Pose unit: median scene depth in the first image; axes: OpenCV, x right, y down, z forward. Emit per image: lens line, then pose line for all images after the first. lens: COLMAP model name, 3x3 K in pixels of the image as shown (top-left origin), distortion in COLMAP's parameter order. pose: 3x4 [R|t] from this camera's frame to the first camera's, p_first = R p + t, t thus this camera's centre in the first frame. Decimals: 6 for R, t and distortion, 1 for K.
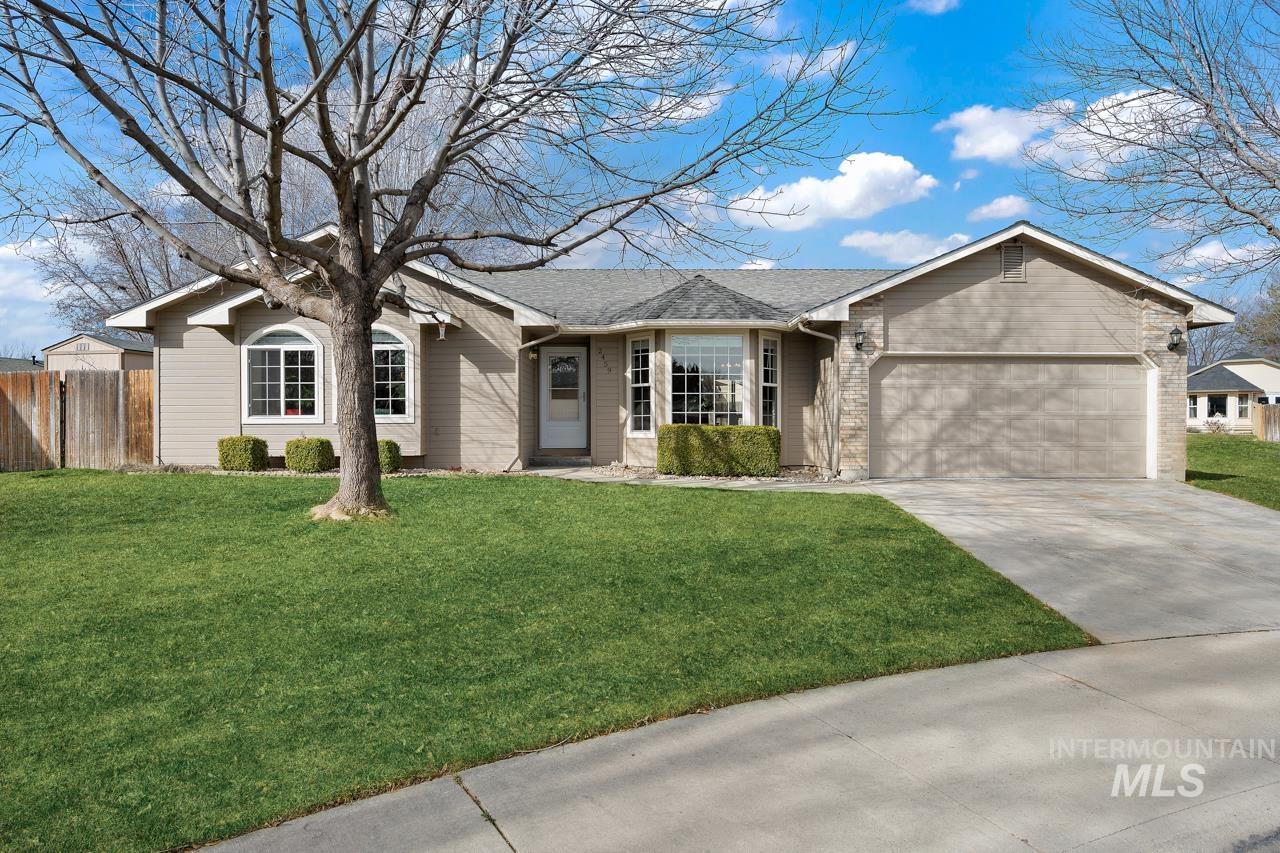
lens RADIAL K [[730.9, 0, 641.3], [0, 730.9, 426.8], [0, 0, 1]] dist [0.001678, 0.000261]
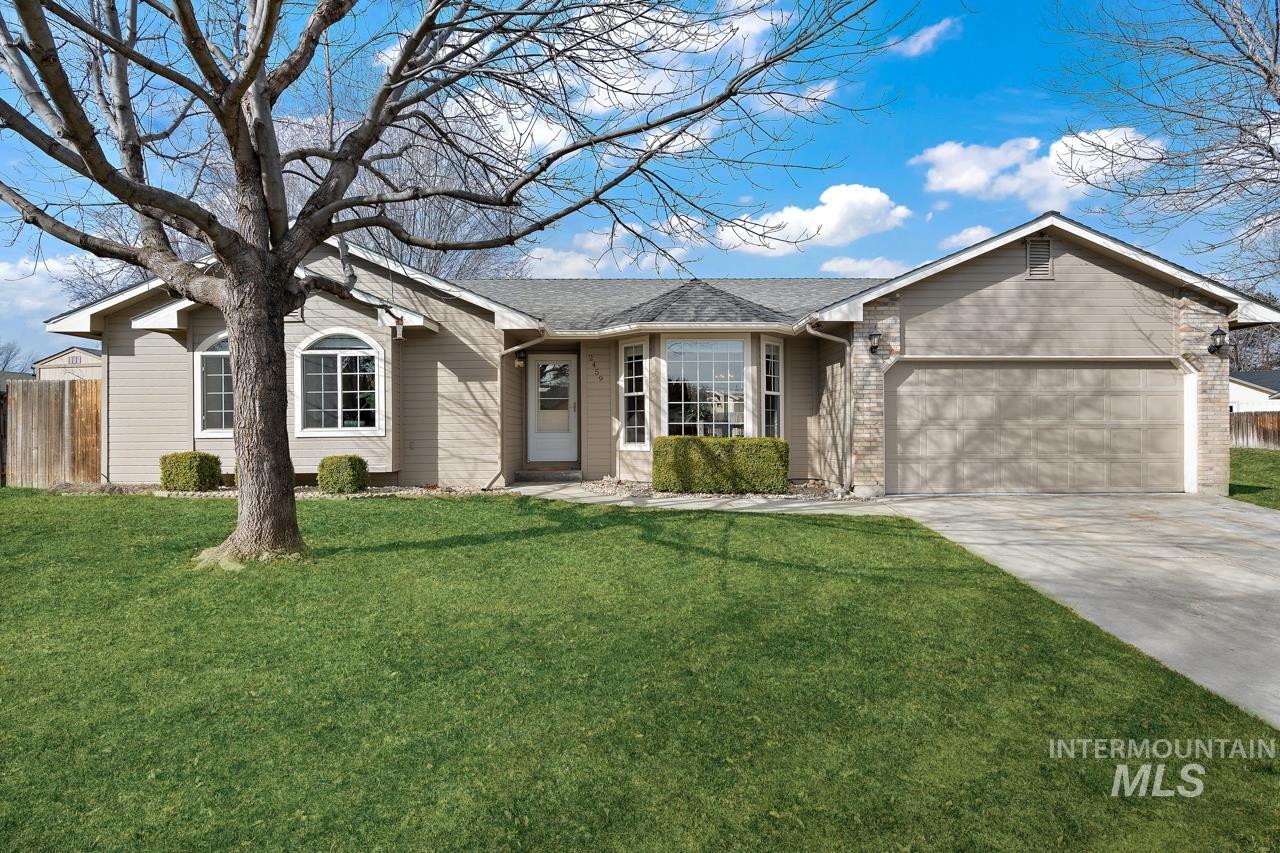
lens RADIAL K [[628.1, 0, 640.0], [0, 628.1, 426.5], [0, 0, 1]] dist [-0.000342, 0.000035]
pose [[0.999977, -0.004338, 0.005200, 0.002204], [0.004408, 0.999897, -0.013645, -0.005296], [-0.005140, 0.013667, 0.999893, 0.217304]]
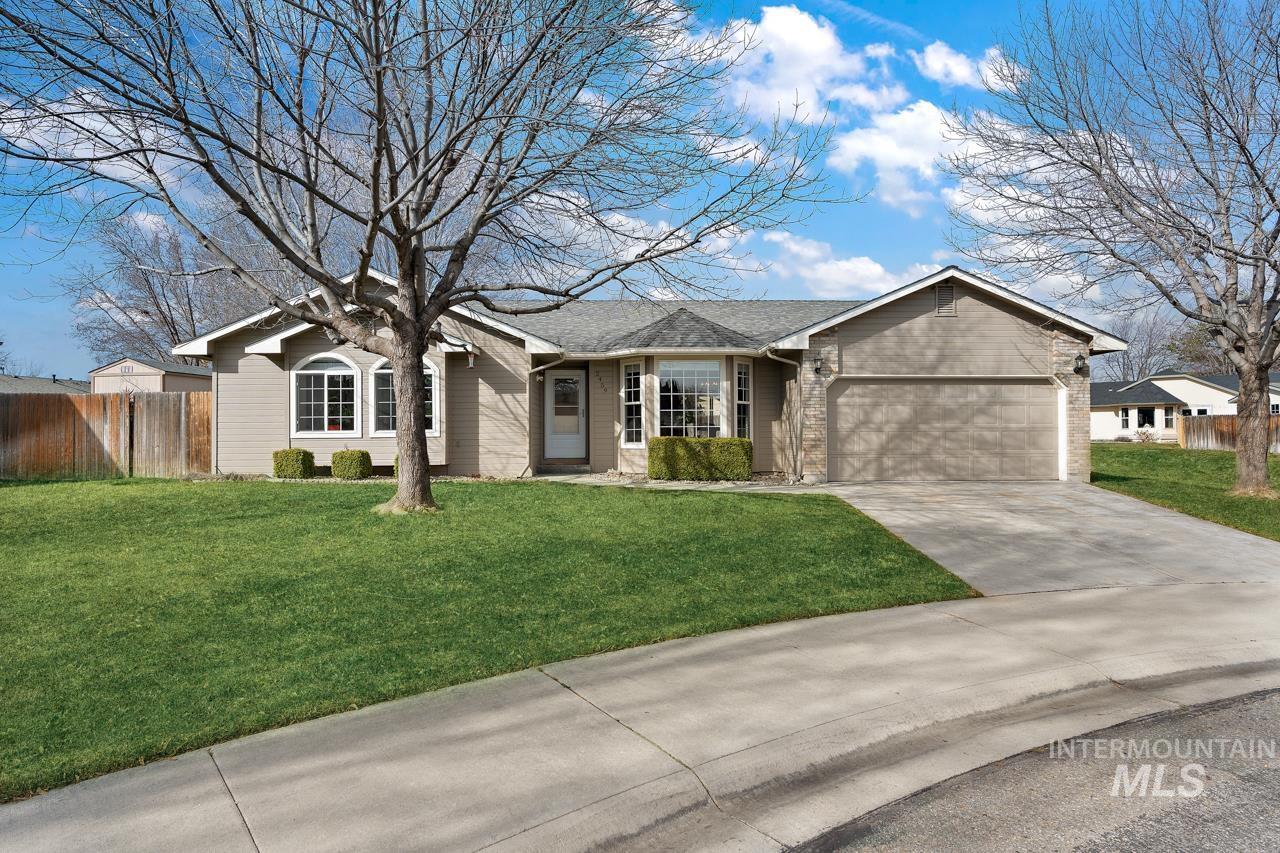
lens RADIAL K [[704.3, 0, 640.0], [0, 704.3, 426.5], [0, 0, 1]] dist [-0.000779, -0.000142]
pose [[0.999658, -0.004290, 0.025778, -0.020287], [0.004730, 0.999844, -0.017043, -0.000865], [-0.025700, 0.017159, 0.999522, -0.131390]]
